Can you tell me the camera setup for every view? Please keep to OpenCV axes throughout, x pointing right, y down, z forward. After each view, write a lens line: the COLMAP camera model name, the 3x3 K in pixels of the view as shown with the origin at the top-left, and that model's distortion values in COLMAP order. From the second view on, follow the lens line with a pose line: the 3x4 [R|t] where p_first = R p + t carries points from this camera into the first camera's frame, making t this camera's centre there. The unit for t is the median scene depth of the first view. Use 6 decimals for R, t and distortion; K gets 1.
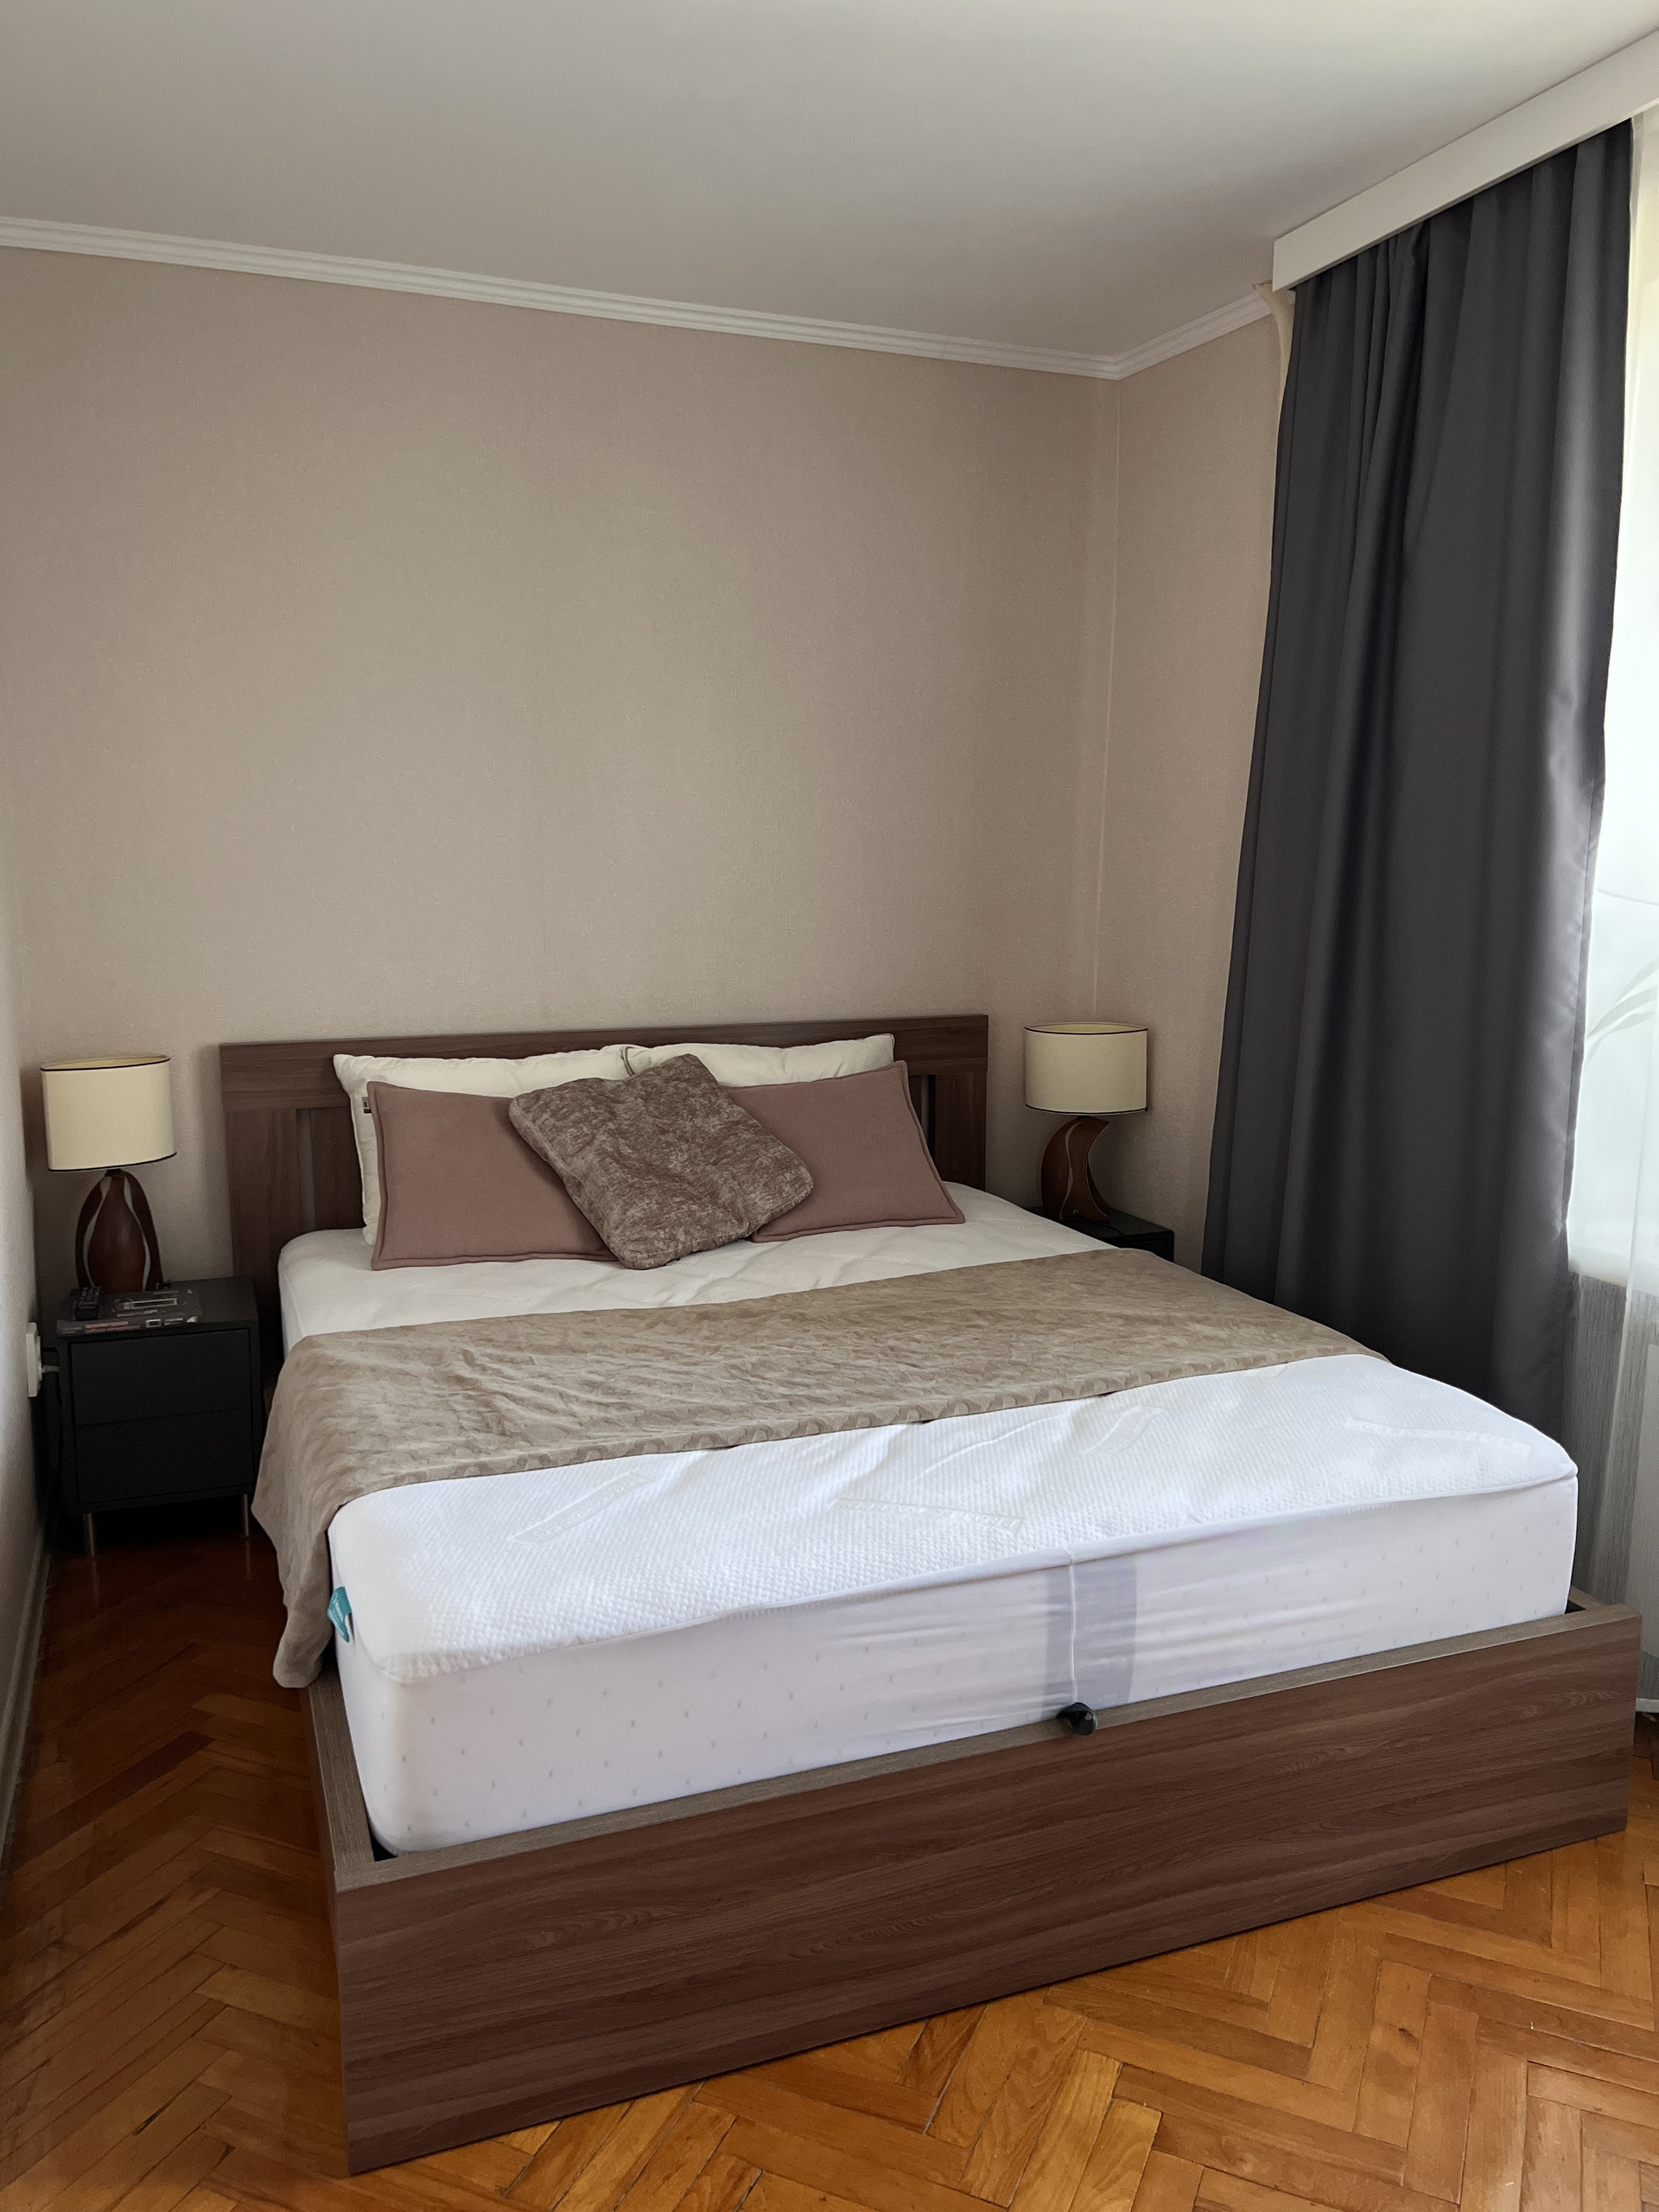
lens RADIAL K [[1656.1, 0, 830.9], [0, 1656.1, 1100.3], [0, 0, 1]] dist [0.078784, -0.106751]
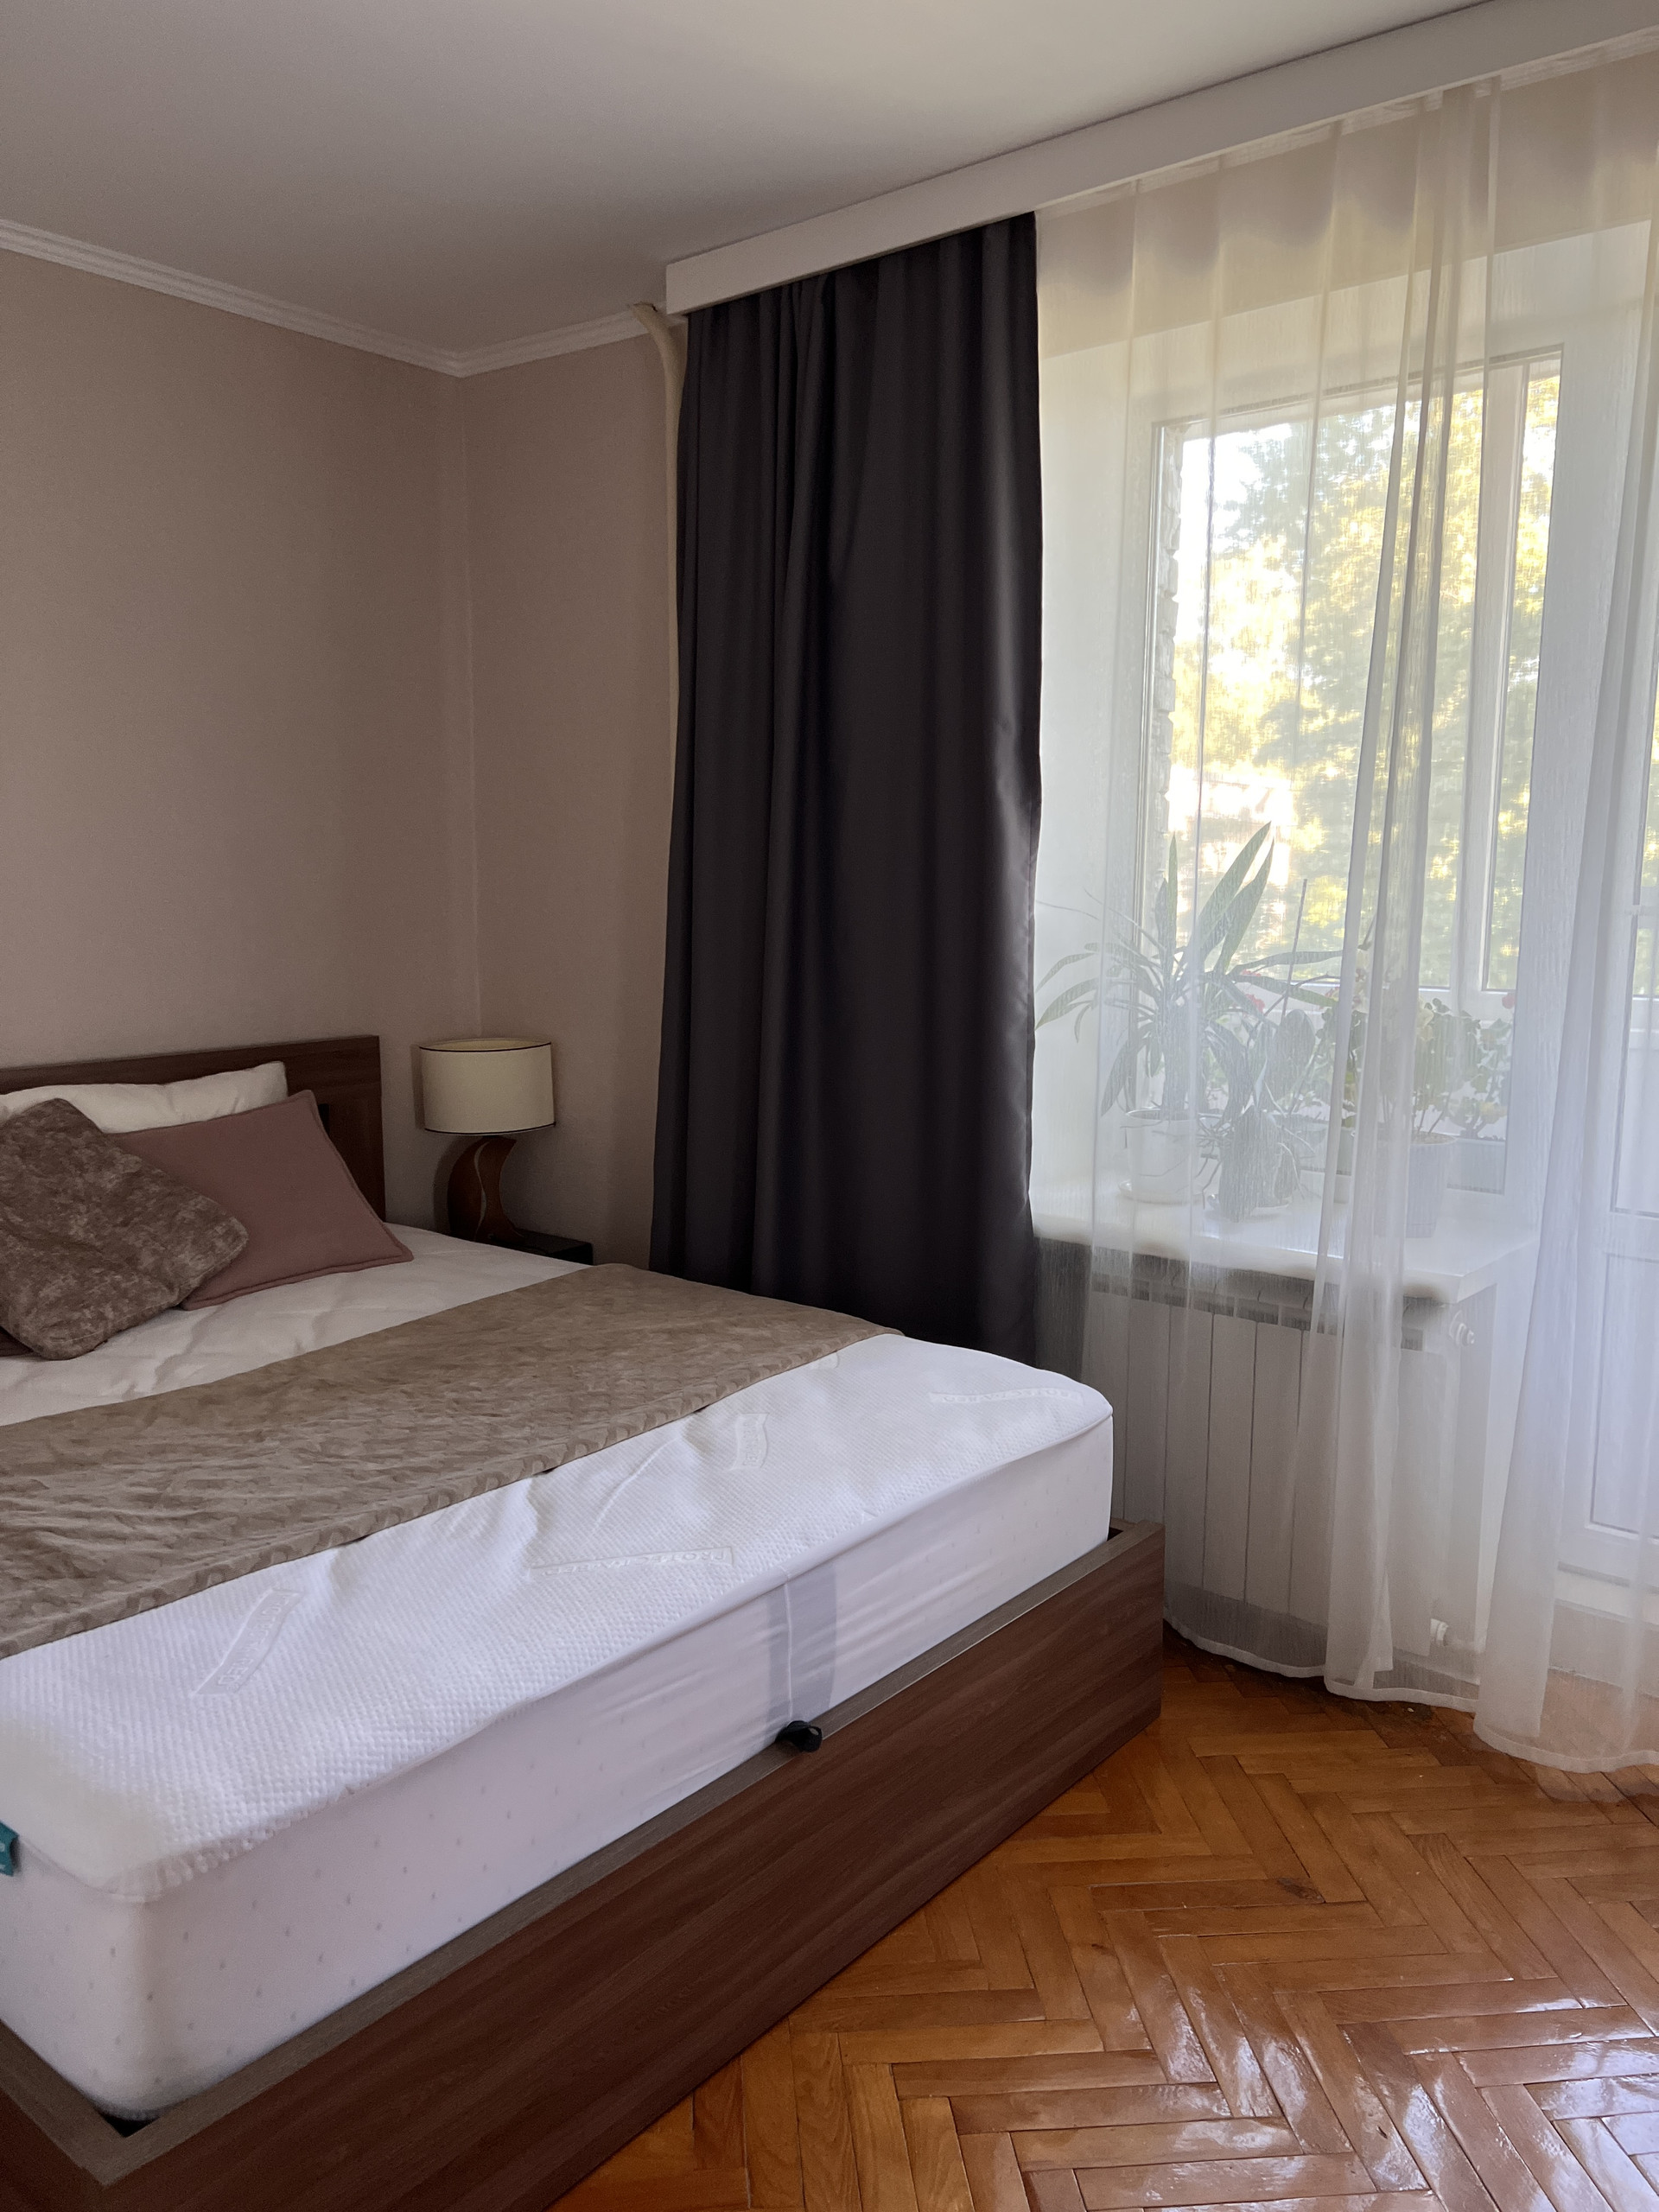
lens RADIAL K [[1665.5, 0, 834.4], [0, 1665.5, 1103.7], [0, 0, 1]] dist [0.037476, -0.033124]
pose [[0.868426, -0.066885, 0.491286, -0.223723], [0.070979, 0.997424, 0.010326, -0.008557], [-0.490711, 0.025904, 0.870937, 0.092286]]
